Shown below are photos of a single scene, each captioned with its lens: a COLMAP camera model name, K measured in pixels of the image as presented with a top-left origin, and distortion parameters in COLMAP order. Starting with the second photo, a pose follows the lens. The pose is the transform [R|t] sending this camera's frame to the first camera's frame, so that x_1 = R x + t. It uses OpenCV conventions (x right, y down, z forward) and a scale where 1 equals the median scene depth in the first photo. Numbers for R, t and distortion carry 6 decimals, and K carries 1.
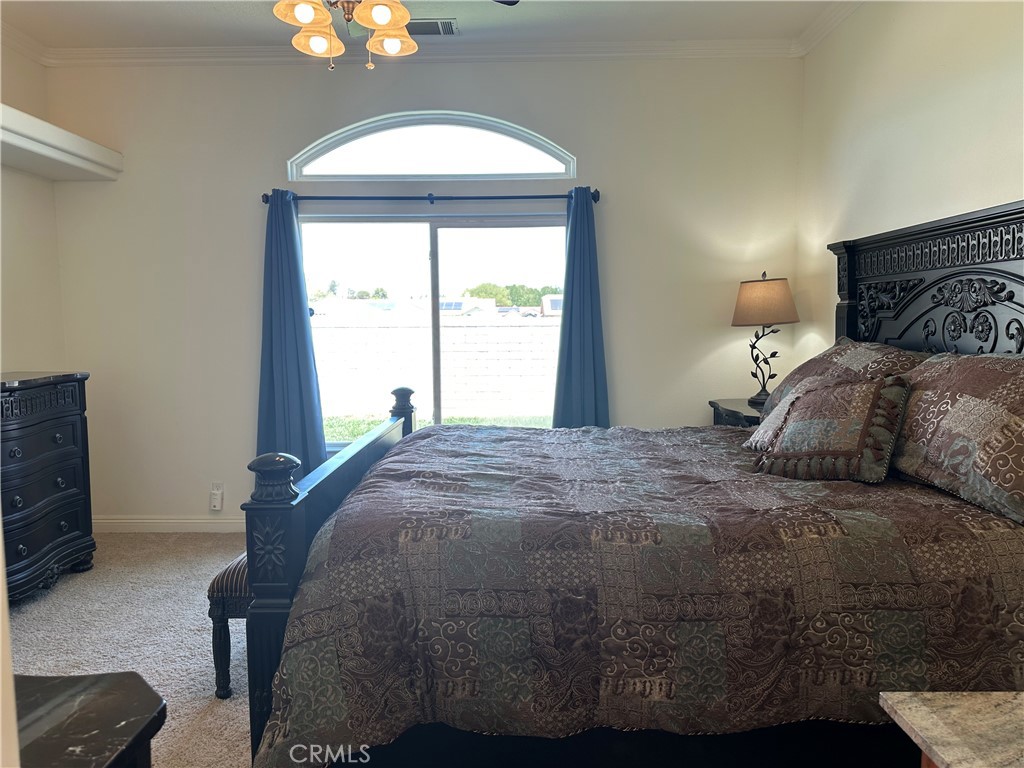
lens RADIAL K [[735.0, 0, 512.0], [0, 735.0, 384.0], [0, 0, 1]] dist [0.007571, -0.004087]
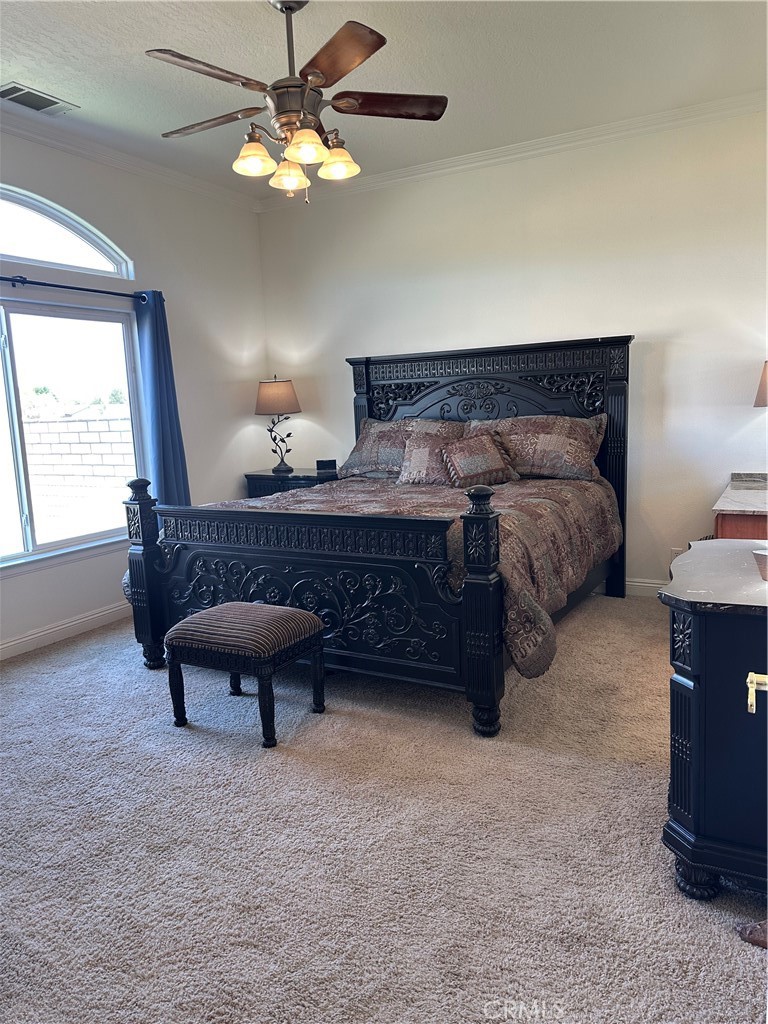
lens RADIAL K [[718.4, 0, 380.7], [0, 718.4, 509.2], [0, 0, 1]] dist [0.108490, -0.000547]
pose [[0.480959, -0.137849, 0.865838, -0.758140], [0.112674, 0.989091, 0.094883, -0.010911], [-0.869473, 0.051923, 0.491245, 0.180896]]
